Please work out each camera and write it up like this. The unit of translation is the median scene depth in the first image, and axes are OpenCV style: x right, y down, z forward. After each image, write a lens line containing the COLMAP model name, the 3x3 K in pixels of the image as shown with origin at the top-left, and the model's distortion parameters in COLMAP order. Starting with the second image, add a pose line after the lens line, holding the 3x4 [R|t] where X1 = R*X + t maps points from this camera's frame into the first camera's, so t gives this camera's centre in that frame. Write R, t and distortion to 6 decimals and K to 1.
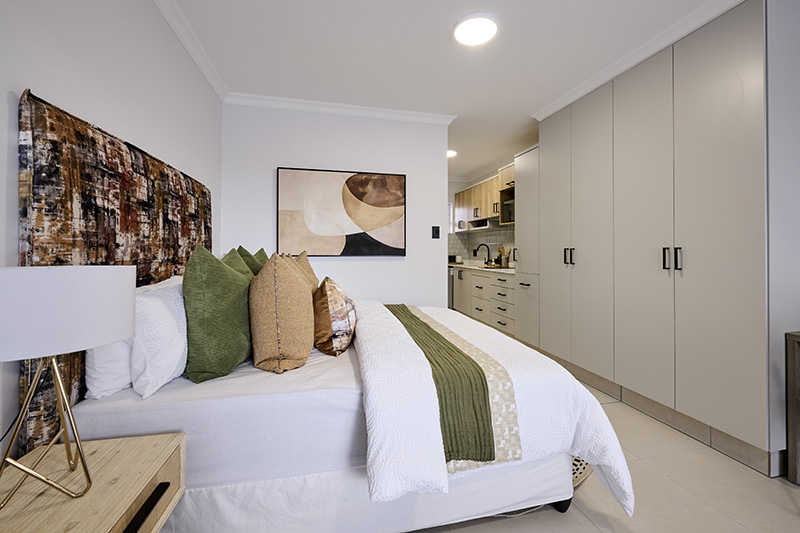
lens RADIAL K [[322.5, 0, 400.3], [0, 322.5, 259.7], [0, 0, 1]] dist [0.000047, -0.000004]
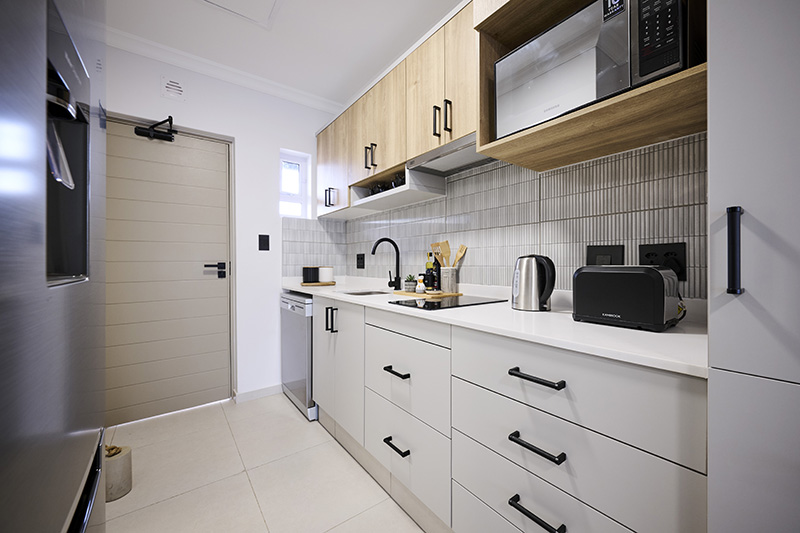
lens RADIAL K [[313.8, 0, 401.4], [0, 313.8, 262.3], [0, 0, 1]] dist [-0.000554, -0.000088]
pose [[0.913296, 0.000868, 0.407295, 0.103103], [0.013457, 0.999387, -0.032305, -0.004174], [-0.407074, 0.034985, 0.912725, 0.577979]]
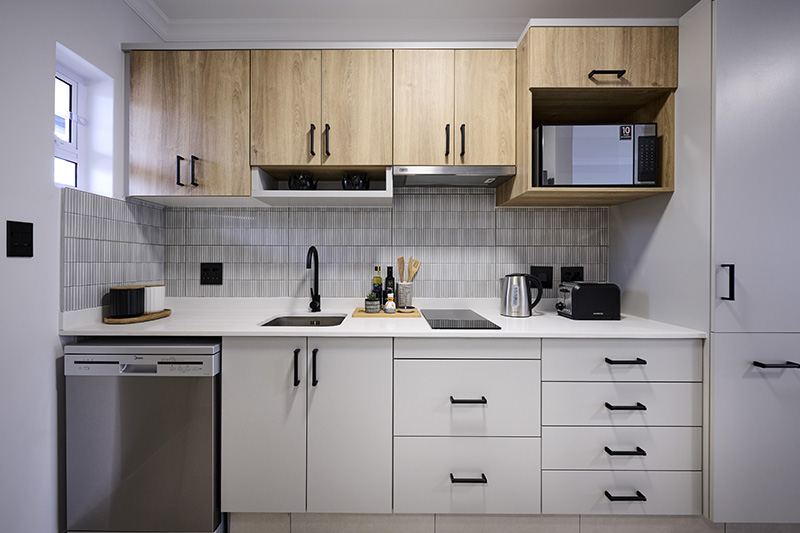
lens RADIAL K [[322.5, 0, 400.3], [0, 322.5, 259.7], [0, 0, 1]] dist [0.000047, -0.000004]
pose [[0.225014, 0.008818, 0.974316, -0.033733], [0.027313, 0.999509, -0.015354, -0.026227], [-0.973973, 0.030067, 0.224663, 0.780113]]
